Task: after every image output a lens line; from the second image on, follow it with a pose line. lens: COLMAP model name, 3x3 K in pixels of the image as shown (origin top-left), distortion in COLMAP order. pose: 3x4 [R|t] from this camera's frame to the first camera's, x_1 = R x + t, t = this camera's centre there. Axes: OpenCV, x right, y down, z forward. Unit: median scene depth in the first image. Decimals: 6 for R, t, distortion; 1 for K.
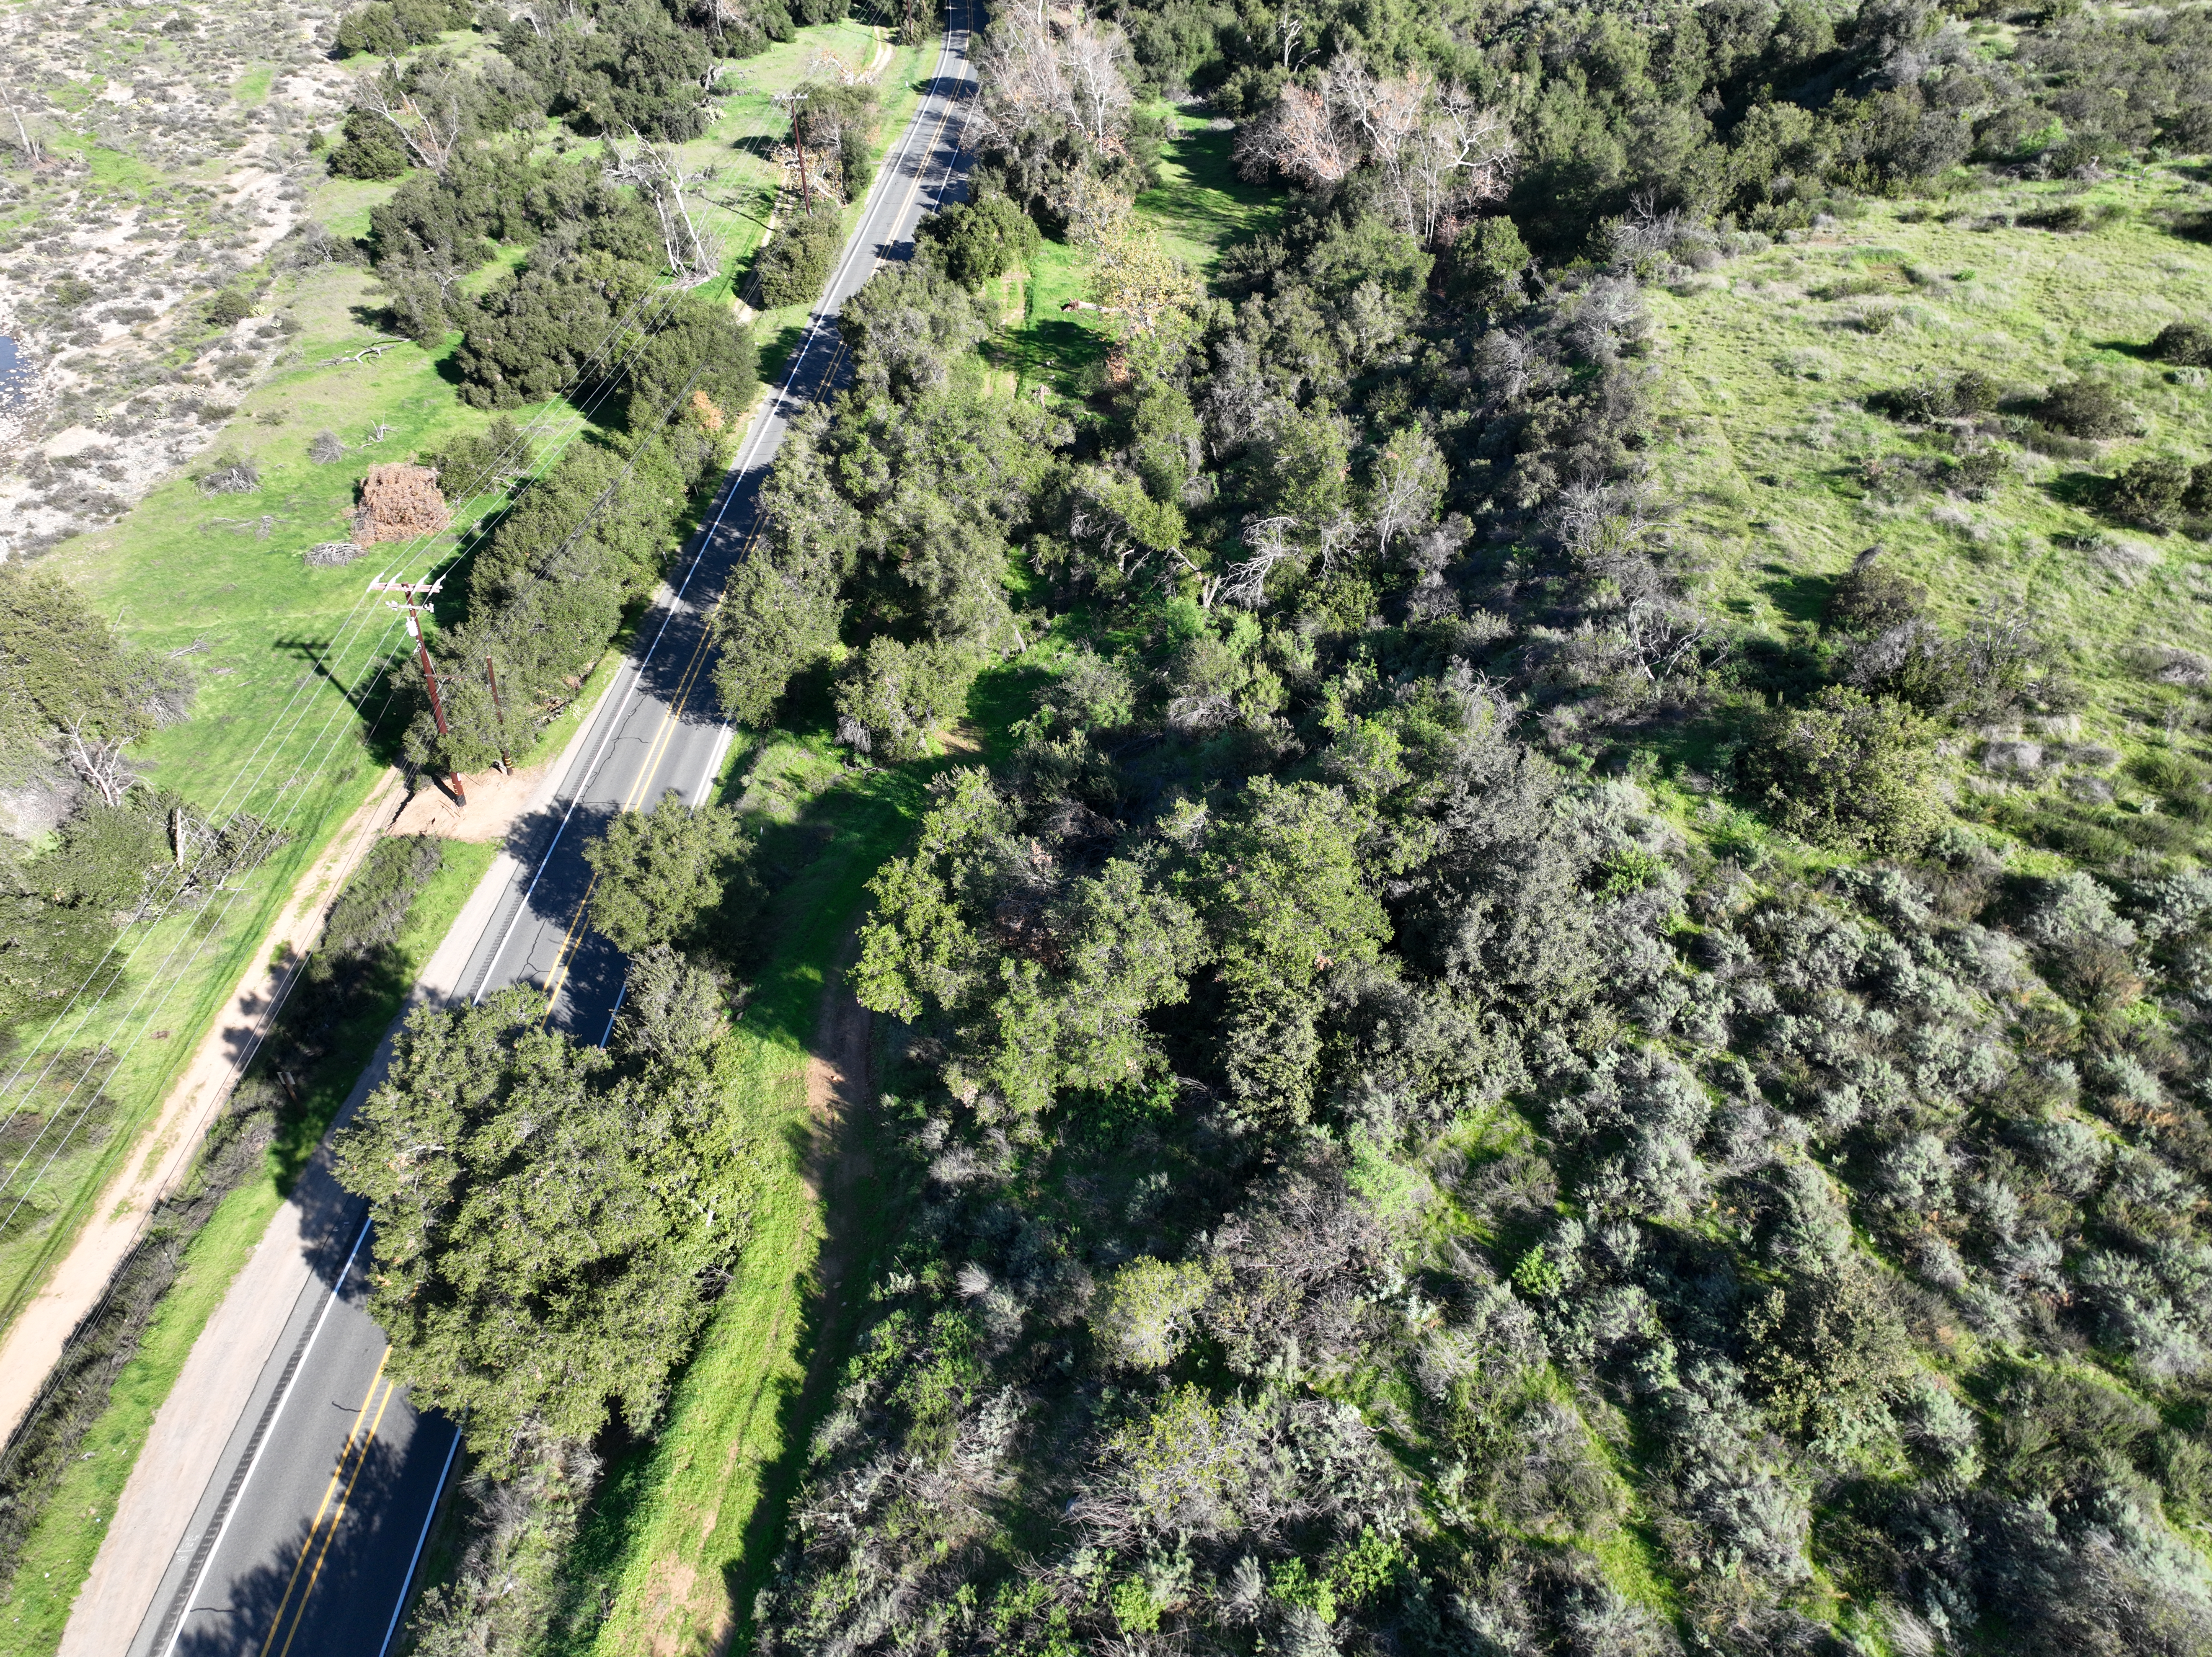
lens RADIAL K [[1563.6, 0, 1106.0], [0, 1563.6, 828.5], [0, 0, 1]] dist [-0.004414, 0.029636]
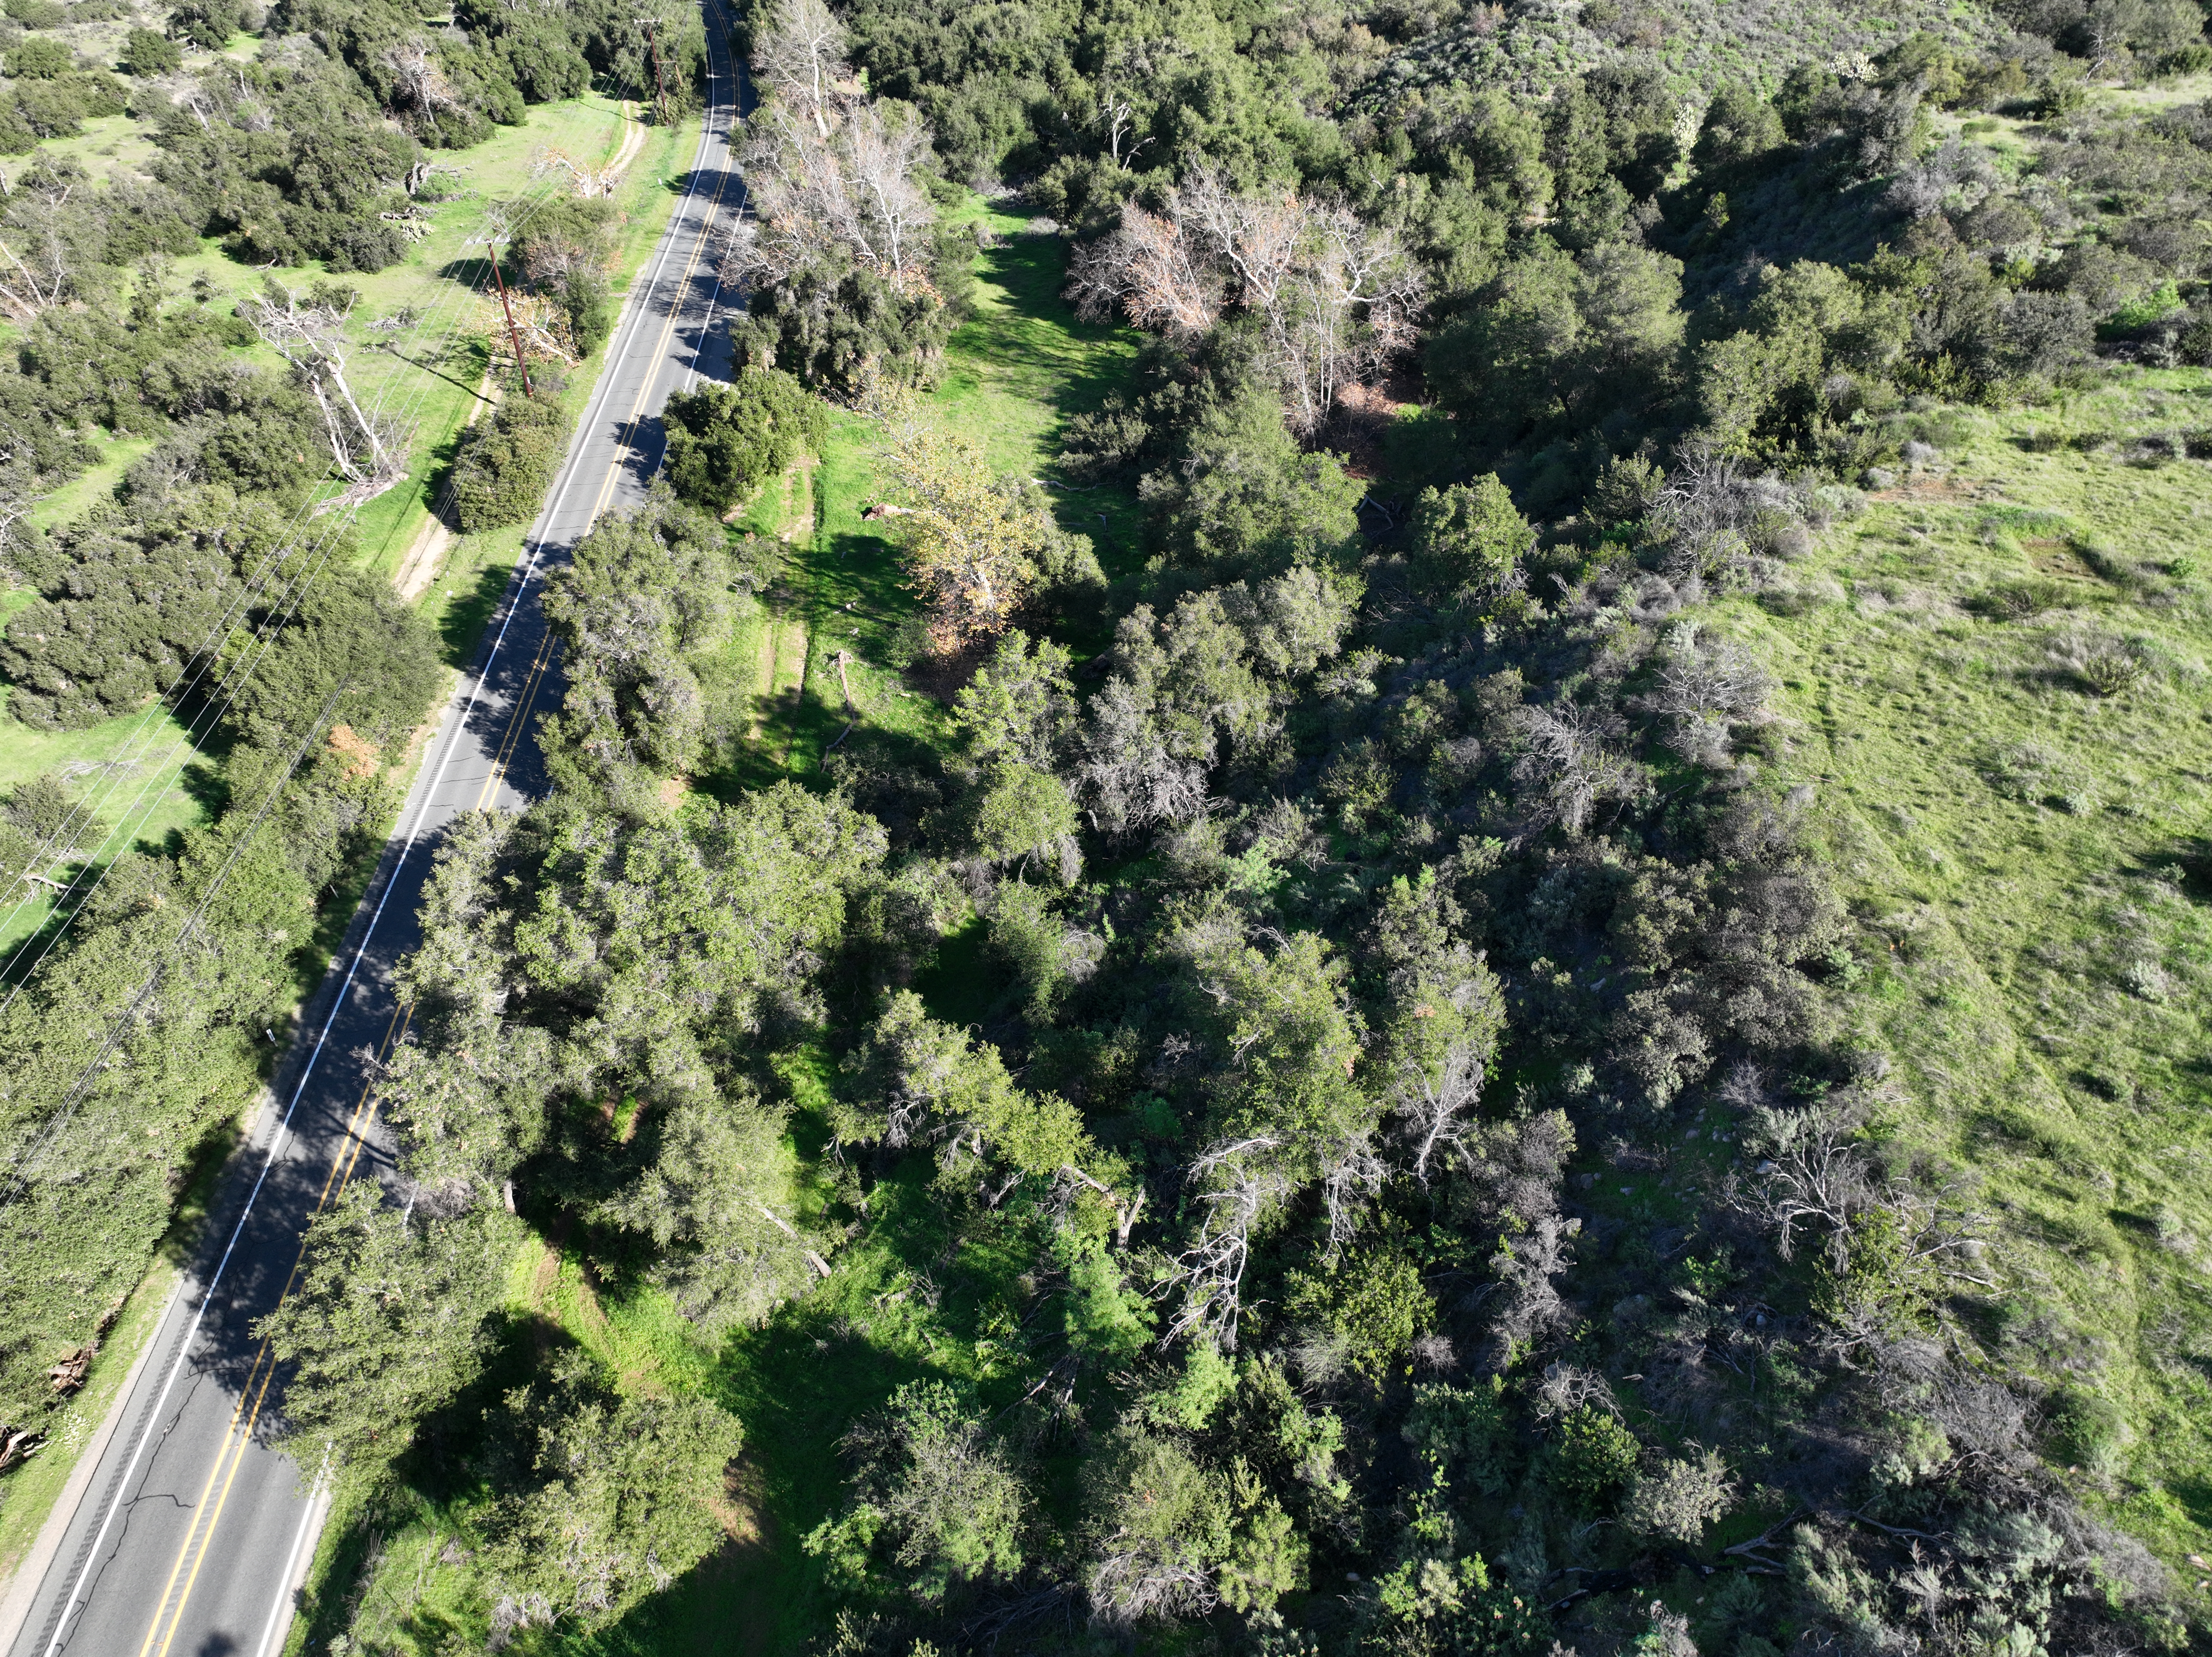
lens RADIAL K [[1563.6, 0, 1106.0], [0, 1563.6, 828.5], [0, 0, 1]] dist [-0.004414, 0.029636]
pose [[0.992874, -0.072566, 0.094529, 0.006596], [0.073049, 0.997327, -0.001654, -0.166163], [-0.094156, 0.008548, 0.995521, 0.222757]]
